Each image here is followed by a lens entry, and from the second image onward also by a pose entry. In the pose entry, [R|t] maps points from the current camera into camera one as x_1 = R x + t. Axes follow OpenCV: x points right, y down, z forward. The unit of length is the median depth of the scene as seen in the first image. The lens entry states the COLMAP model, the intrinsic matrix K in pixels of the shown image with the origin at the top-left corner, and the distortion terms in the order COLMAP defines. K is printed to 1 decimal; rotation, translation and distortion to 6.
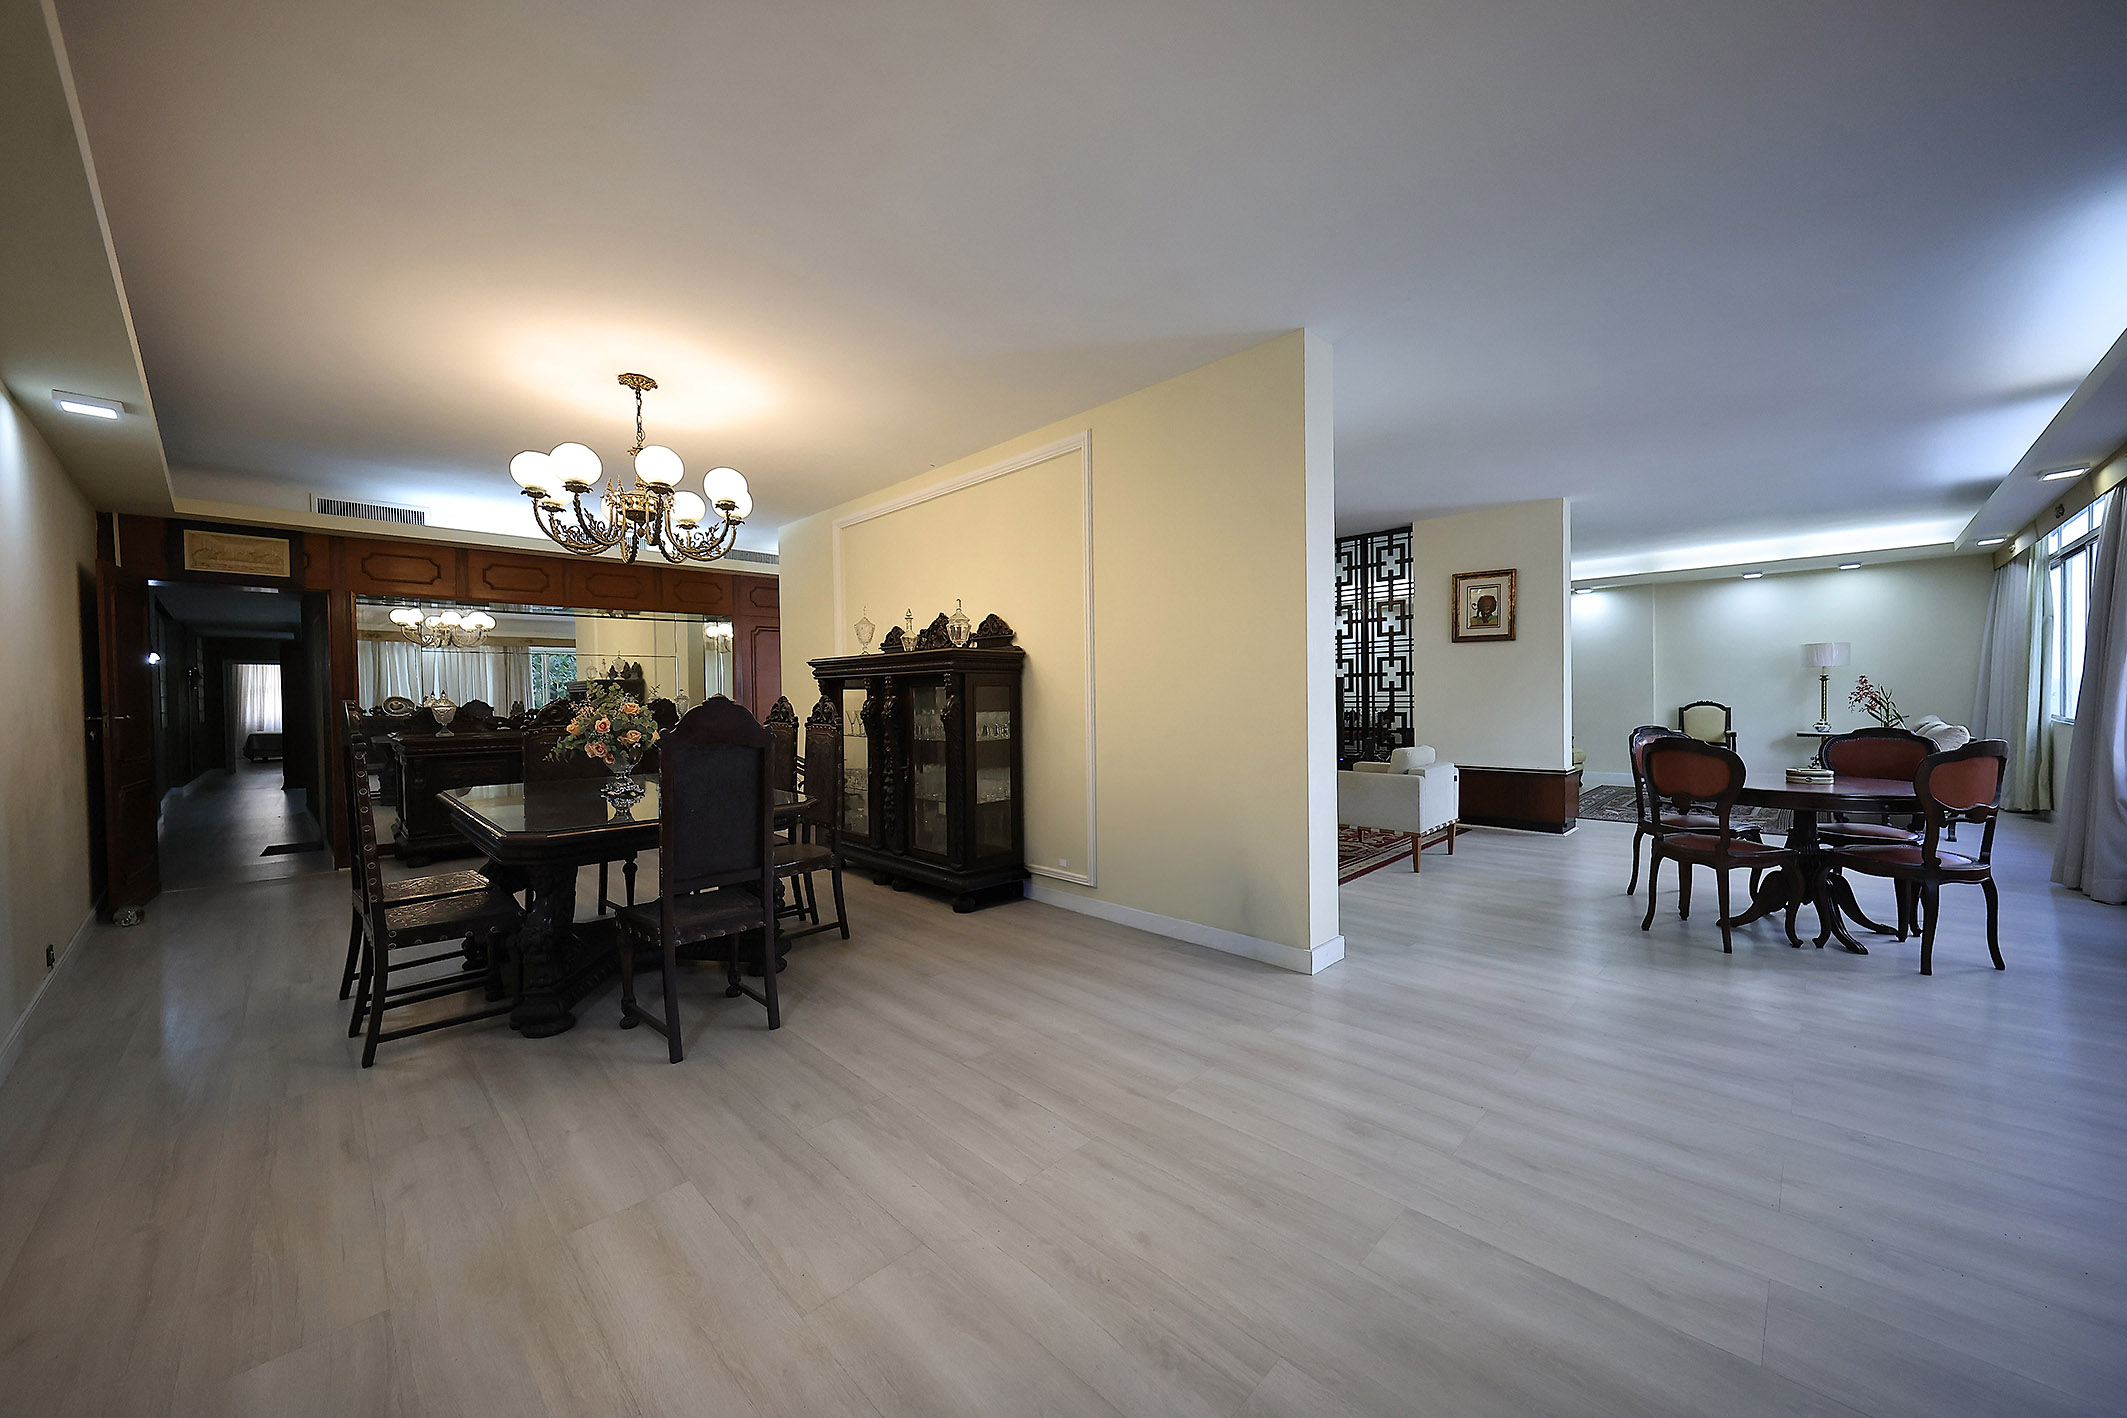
lens RADIAL K [[759.1, 0, 1059.9], [0, 759.1, 708.4], [0, 0, 1]] dist [0.001807, 0.000143]
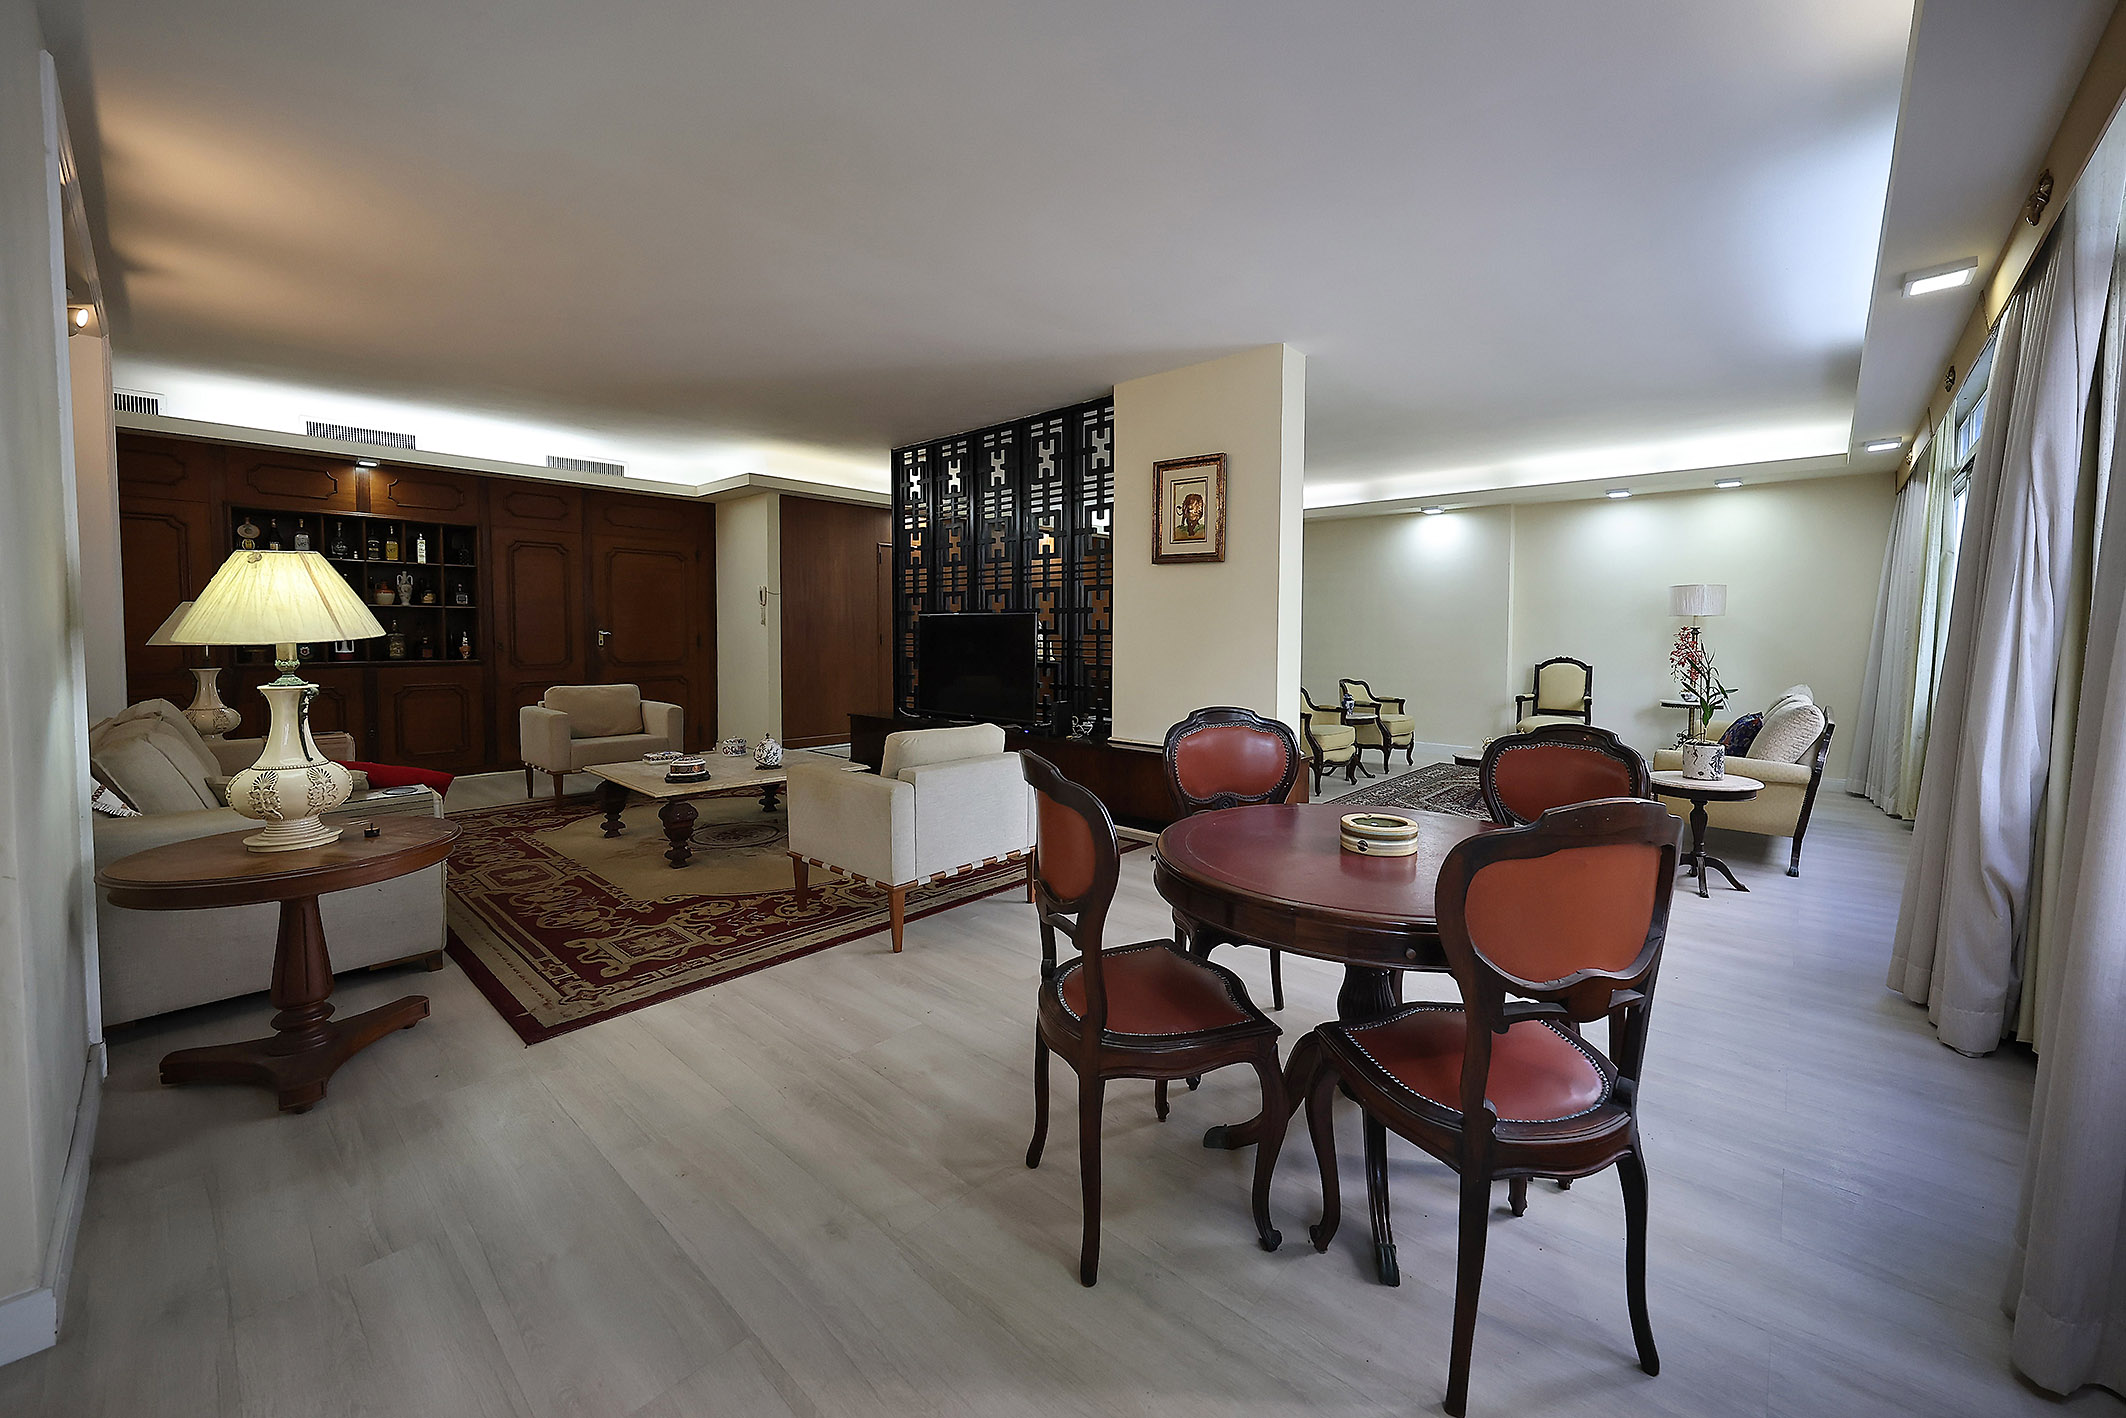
lens RADIAL K [[822.7, 0, 1099.6], [0, 822.7, 666.1], [0, 0, 1]] dist [-0.002979, -0.000117]
pose [[0.996110, 0.019832, 0.085863, 0.411768], [-0.021842, 0.999507, 0.022537, -0.011880], [-0.085374, -0.024324, 0.996052, 0.277191]]
